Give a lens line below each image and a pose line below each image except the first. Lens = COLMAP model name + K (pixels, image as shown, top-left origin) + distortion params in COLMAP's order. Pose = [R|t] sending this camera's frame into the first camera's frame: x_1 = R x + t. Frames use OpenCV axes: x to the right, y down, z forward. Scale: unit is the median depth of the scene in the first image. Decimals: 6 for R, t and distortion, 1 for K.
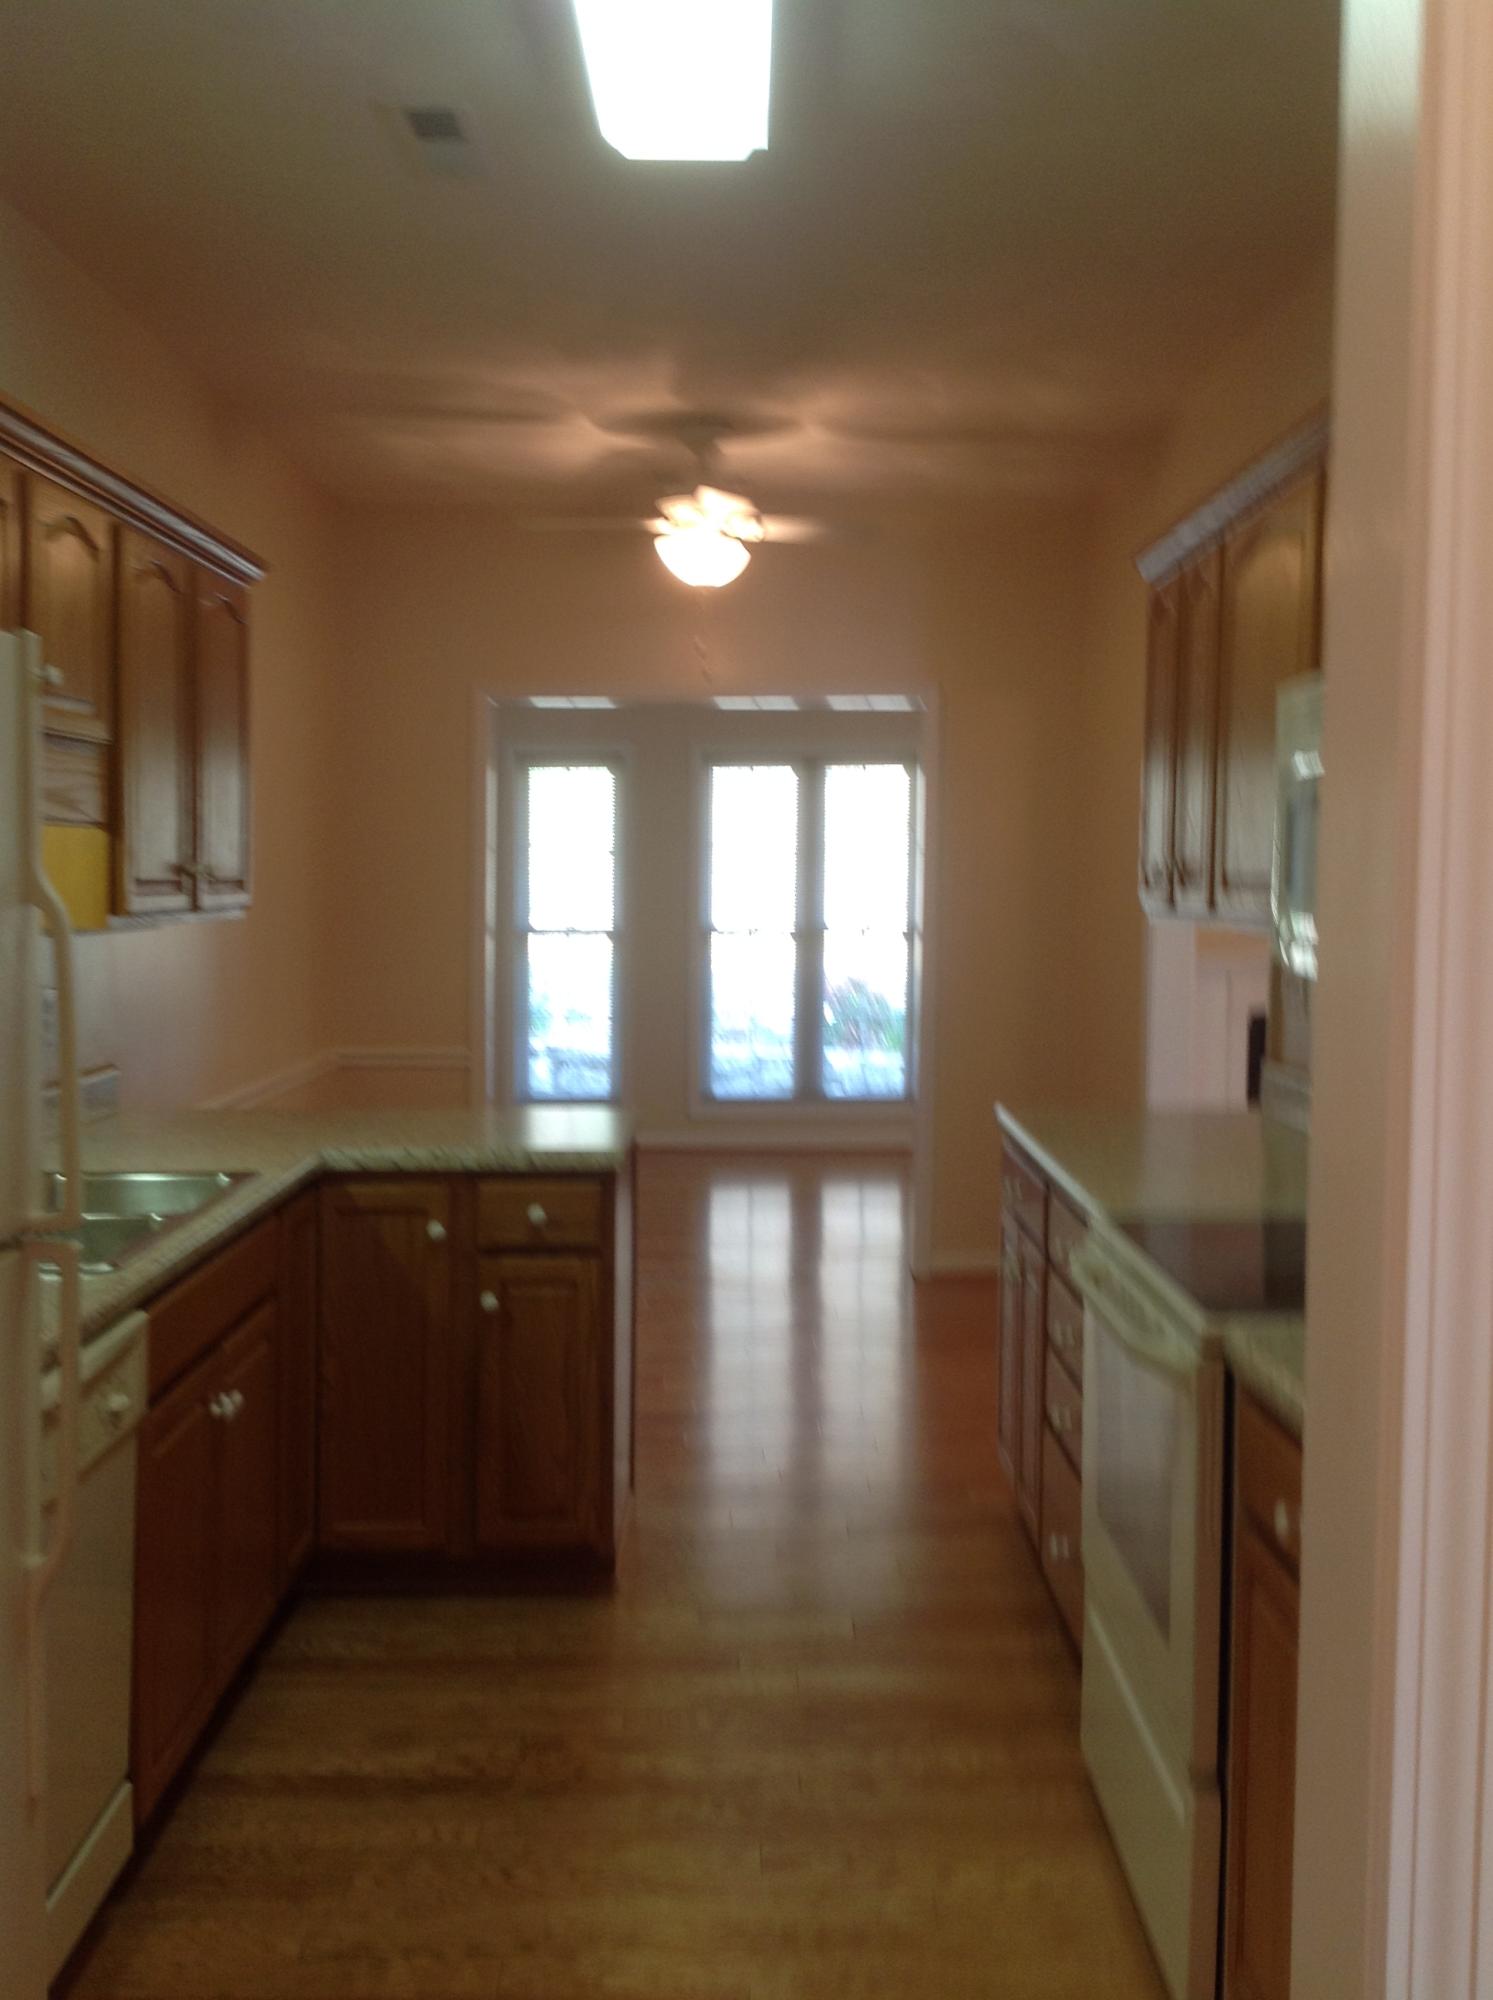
lens RADIAL K [[1870.6, 0, 746.5], [0, 1870.6, 1000.0], [0, 0, 1]] dist [0.123380, -0.283613]
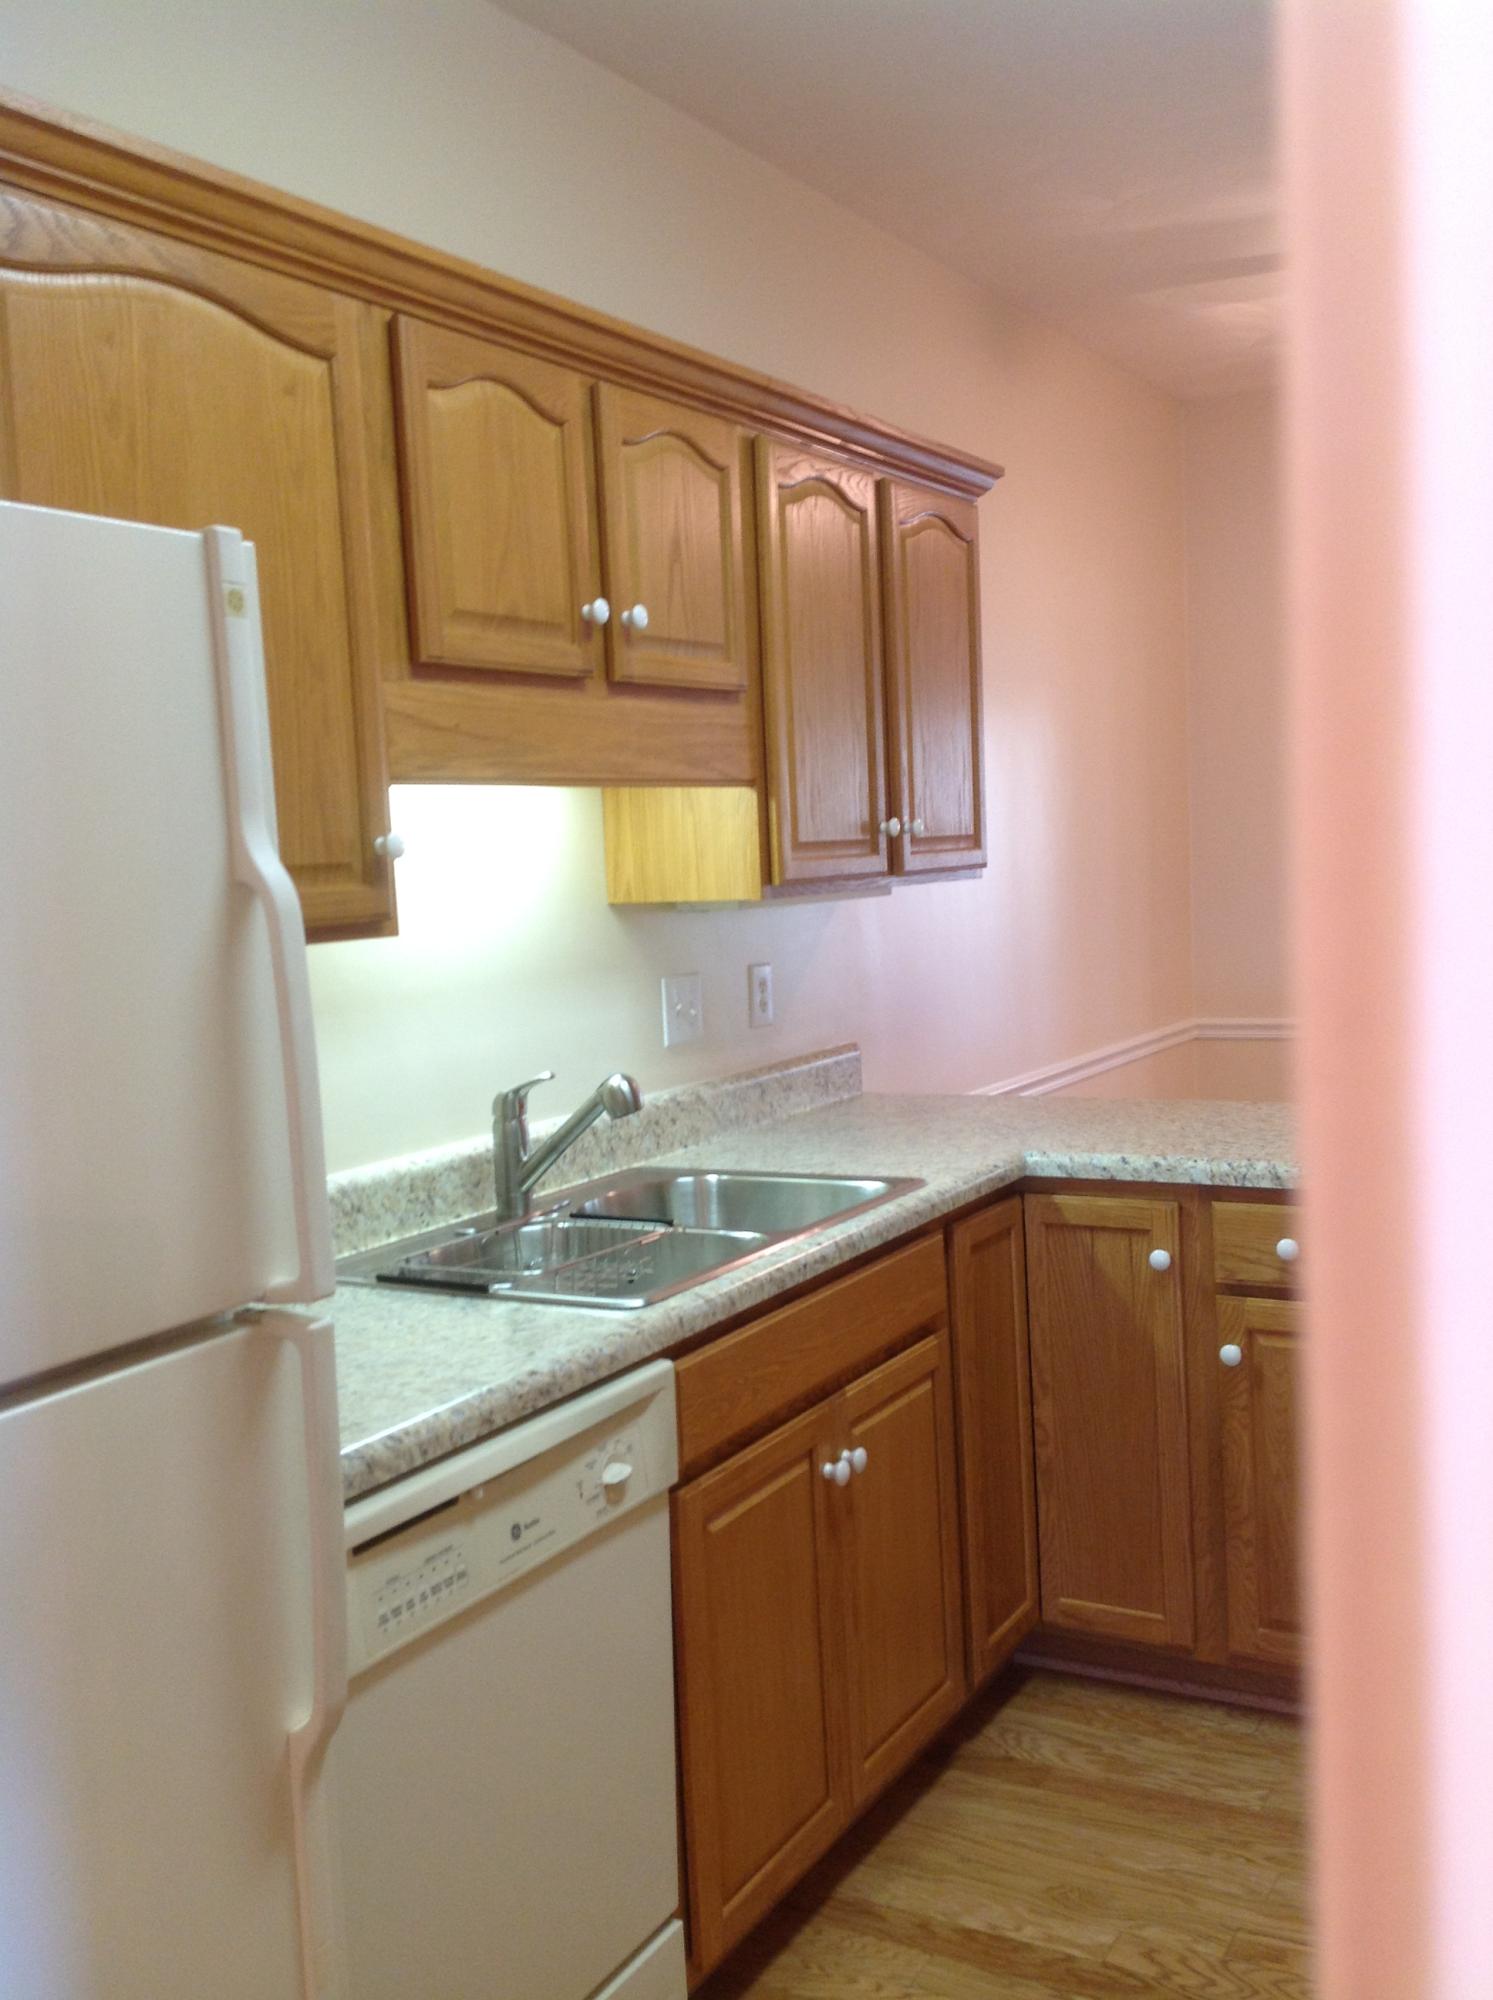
lens RADIAL K [[1870.6, 0, 746.5], [0, 1870.6, 1000.0], [0, 0, 1]] dist [0.123380, -0.283613]
pose [[0.859785, -0.011986, -0.510516, 0.107479], [0.023334, 0.999602, 0.015830, -0.004759], [0.510123, -0.025523, 0.859723, 0.249082]]
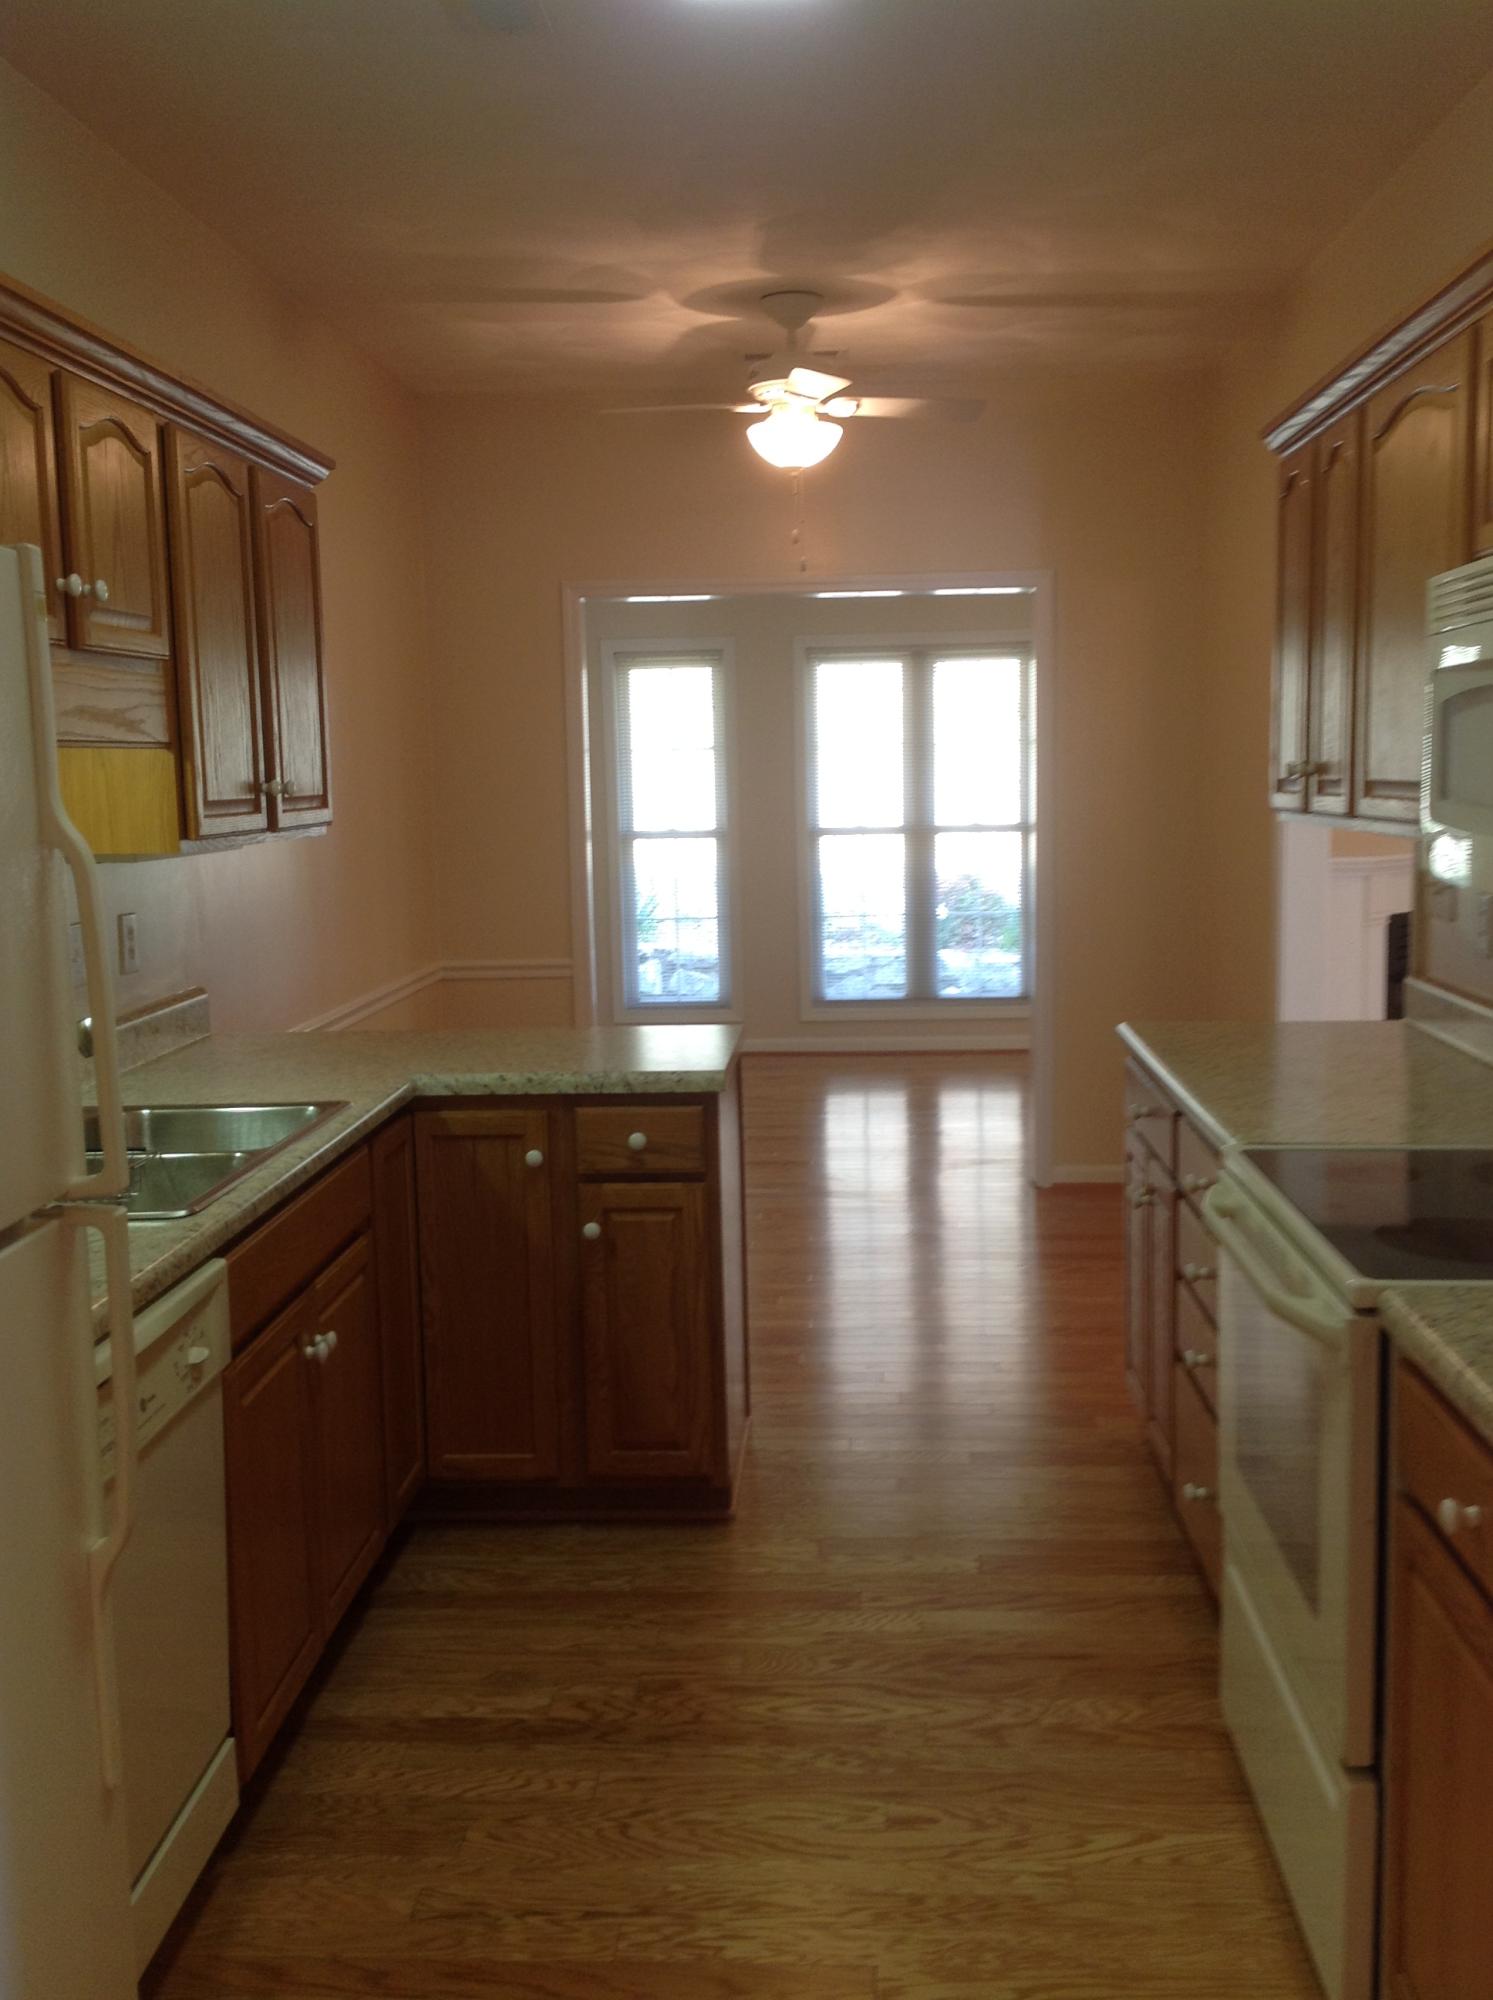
lens RADIAL K [[1885.7, 0, 787.8], [0, 1885.7, 988.1], [0, 0, 1]] dist [0.081086, -0.243604]
pose [[0.998846, -0.026271, -0.040204, 0.006267], [0.028235, 0.998395, 0.049097, -0.008279], [0.038849, -0.050176, 0.997985, 0.048926]]
